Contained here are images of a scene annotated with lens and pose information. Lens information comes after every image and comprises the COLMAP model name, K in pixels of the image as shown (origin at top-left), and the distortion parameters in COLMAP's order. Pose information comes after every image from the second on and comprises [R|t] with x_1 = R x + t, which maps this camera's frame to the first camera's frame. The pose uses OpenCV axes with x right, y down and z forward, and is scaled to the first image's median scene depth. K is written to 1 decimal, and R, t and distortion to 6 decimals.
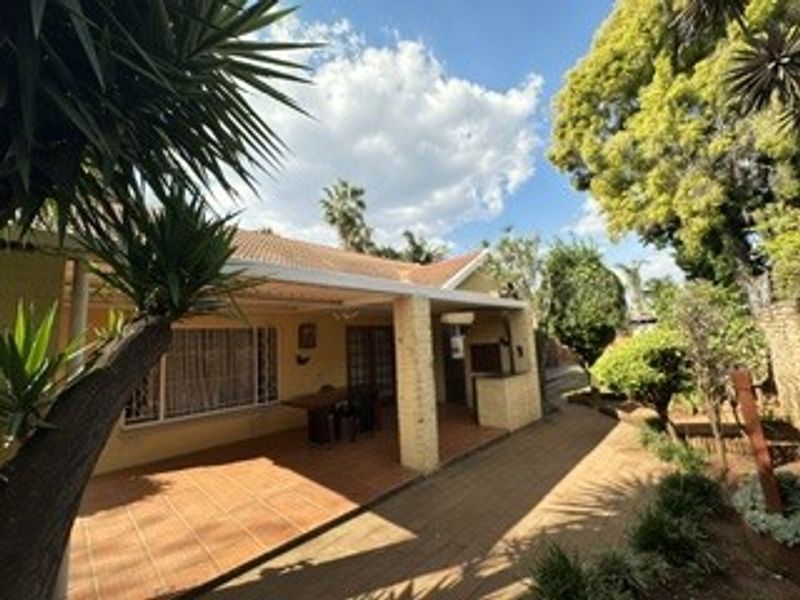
lens RADIAL K [[322.7, 0, 400.0], [0, 322.7, 300.0], [0, 0, 1]] dist [0.017916, 0.000145]
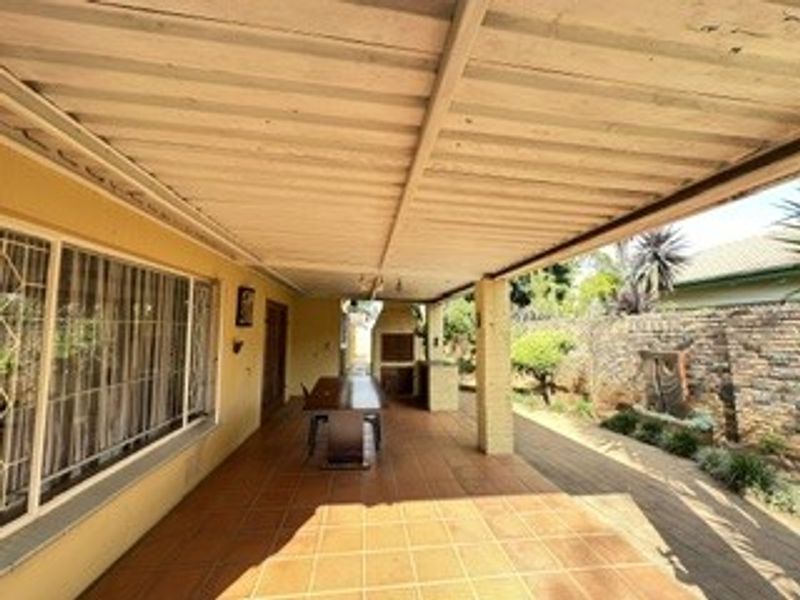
lens RADIAL K [[322.7, 0, 400.0], [0, 322.7, 300.0], [0, 0, 1]] dist [0.017916, 0.000145]
pose [[0.624994, 0.130345, 0.769670, -1.080481], [-0.139384, 0.988751, -0.054263, 0.167229], [-0.768085, -0.073366, 0.636132, 0.706571]]
